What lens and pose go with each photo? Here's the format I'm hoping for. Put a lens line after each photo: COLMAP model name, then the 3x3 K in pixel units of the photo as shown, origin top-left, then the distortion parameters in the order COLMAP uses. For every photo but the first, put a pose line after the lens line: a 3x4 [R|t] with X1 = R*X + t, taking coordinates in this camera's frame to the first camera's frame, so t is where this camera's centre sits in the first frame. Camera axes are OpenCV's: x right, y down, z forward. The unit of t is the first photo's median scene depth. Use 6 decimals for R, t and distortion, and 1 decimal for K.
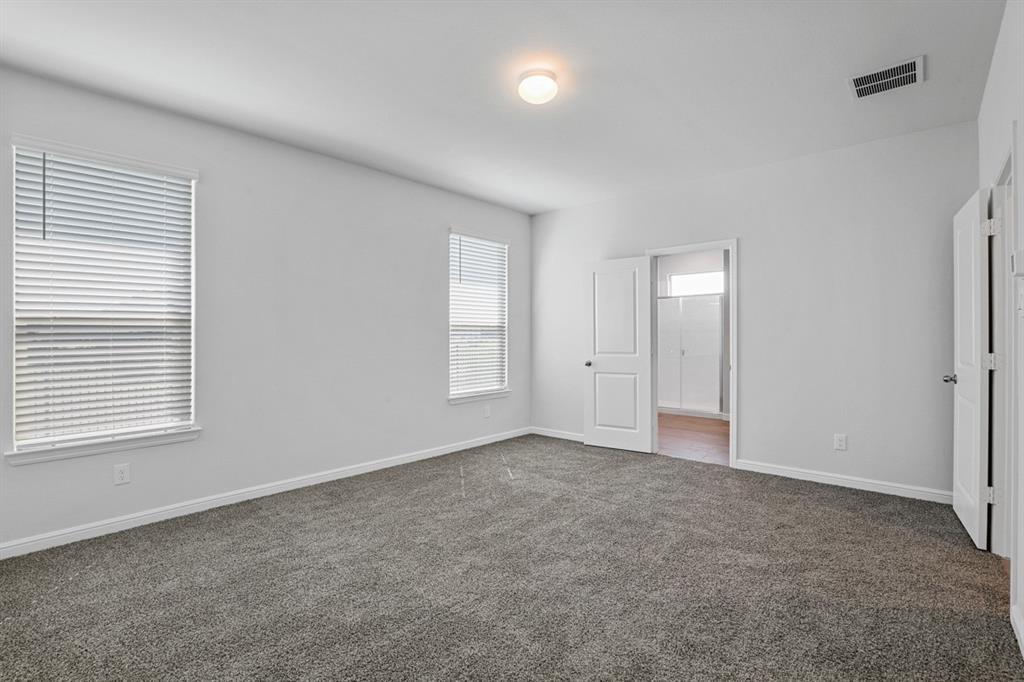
lens RADIAL K [[466.7, 0, 515.4], [0, 466.7, 338.0], [0, 0, 1]] dist [-0.033005, 0.004469]
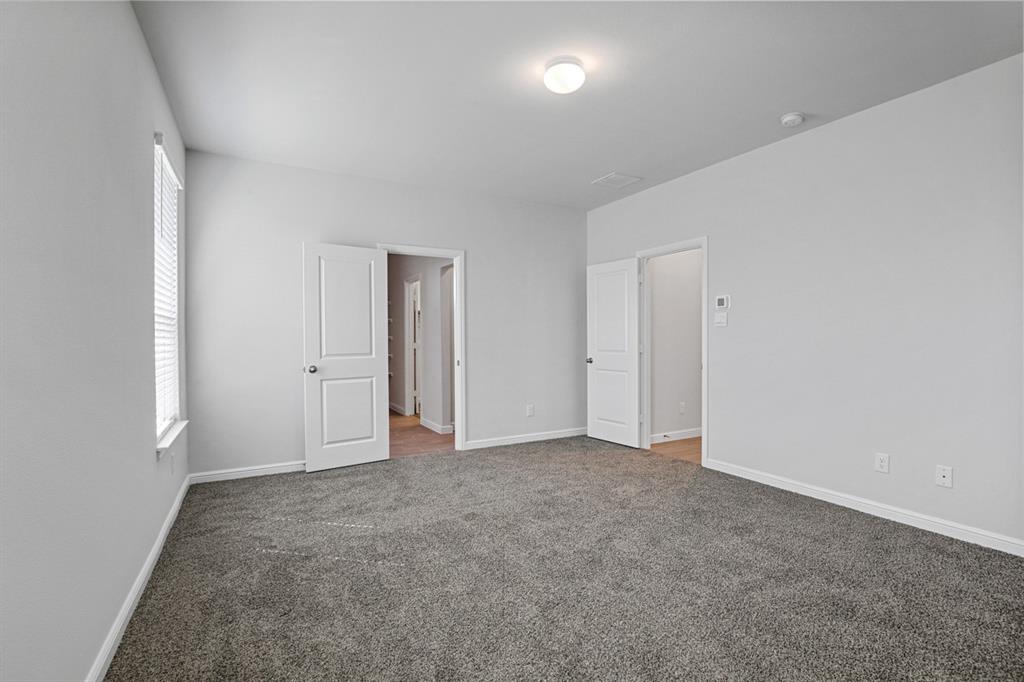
lens RADIAL K [[466.7, 0, 511.2], [0, 466.7, 341.6], [0, 0, 1]] dist [-0.033005, 0.004469]
pose [[0.331926, -0.008841, 0.943264, -0.631595], [0.002966, 0.999961, 0.008328, 0.001781], [-0.943301, 0.000034, 0.331940, 0.551173]]
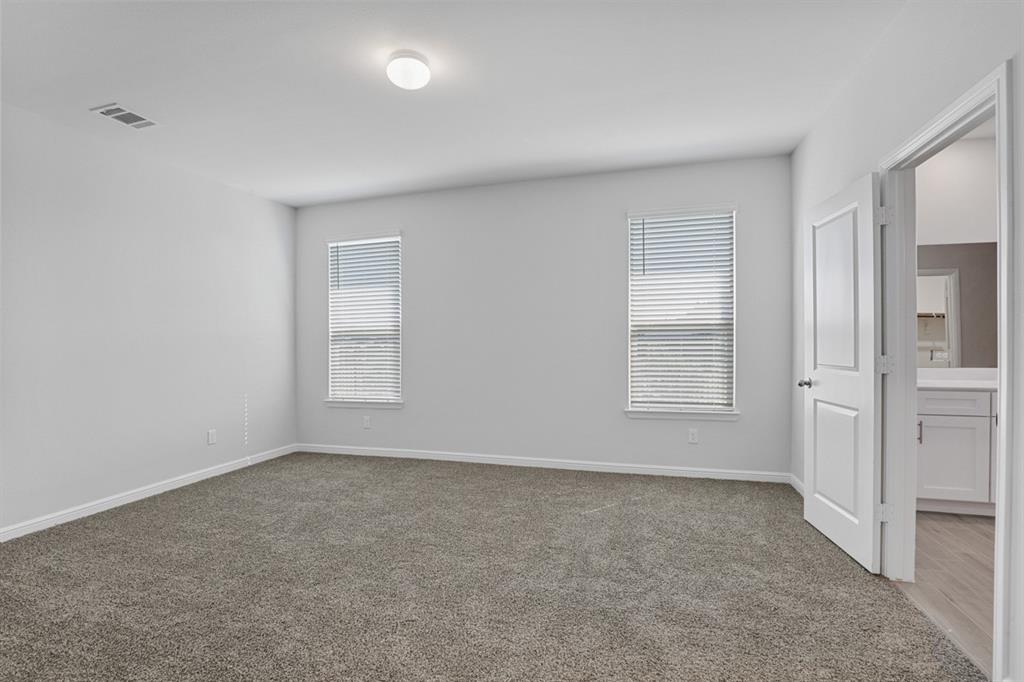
lens RADIAL K [[466.7, 0, 522.4], [0, 466.7, 345.3], [0, 0, 1]] dist [-0.033005, 0.004469]
pose [[0.441465, 0.008931, -0.897234, 0.683591], [0.006076, 0.999898, 0.012943, -0.004414], [0.897258, -0.011165, 0.441366, 0.555516]]
